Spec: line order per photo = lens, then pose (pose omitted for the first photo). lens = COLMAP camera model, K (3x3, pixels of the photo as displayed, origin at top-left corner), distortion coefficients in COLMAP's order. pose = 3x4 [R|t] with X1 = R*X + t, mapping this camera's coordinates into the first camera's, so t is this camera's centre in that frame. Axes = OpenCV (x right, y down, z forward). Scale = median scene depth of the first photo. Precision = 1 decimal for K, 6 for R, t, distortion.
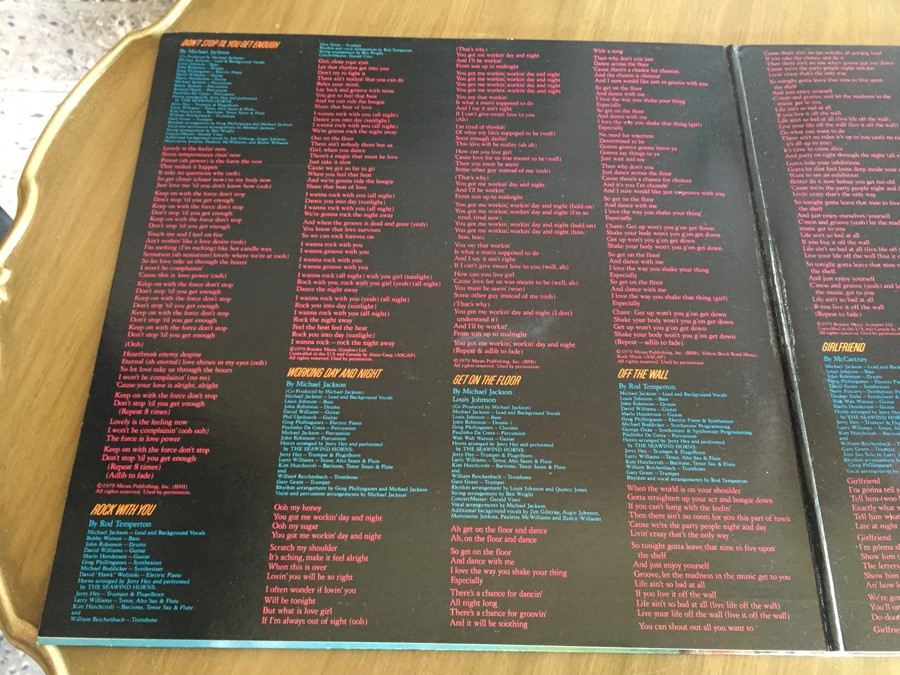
lens RADIAL K [[765.5, 0, 454.6], [0, 765.5, 336.7], [0, 0, 1]] dist [0.076701, -0.115175]
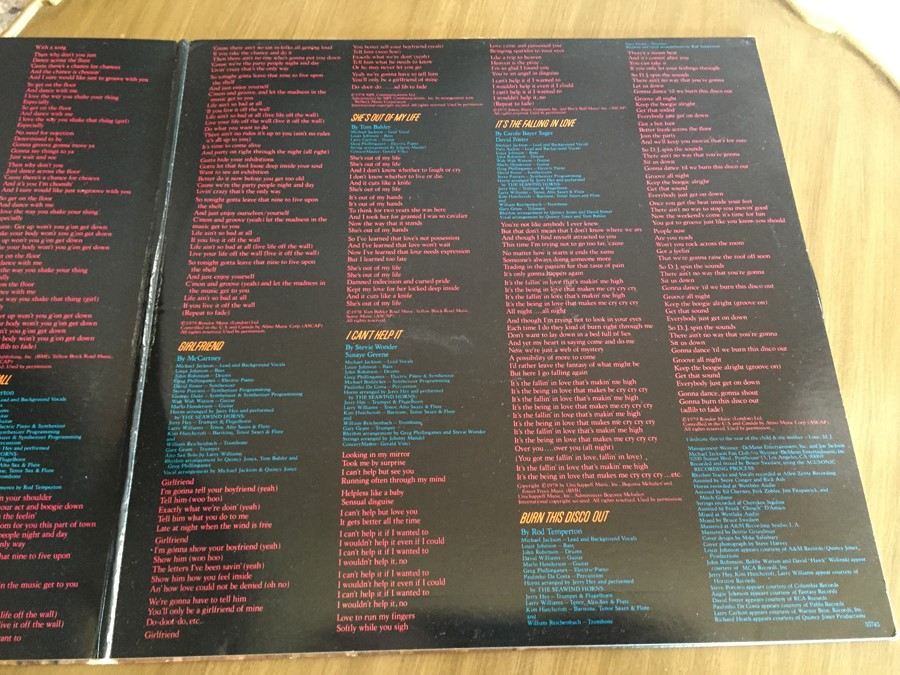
lens RADIAL K [[765.5, 0, 456.5], [0, 765.5, 342.1], [0, 0, 1]] dist [0.076701, -0.115175]
pose [[0.998873, -0.025472, 0.040048, 0.740447], [0.025360, 0.999673, 0.003301, 0.012429], [-0.040119, -0.002282, 0.999192, 0.005871]]
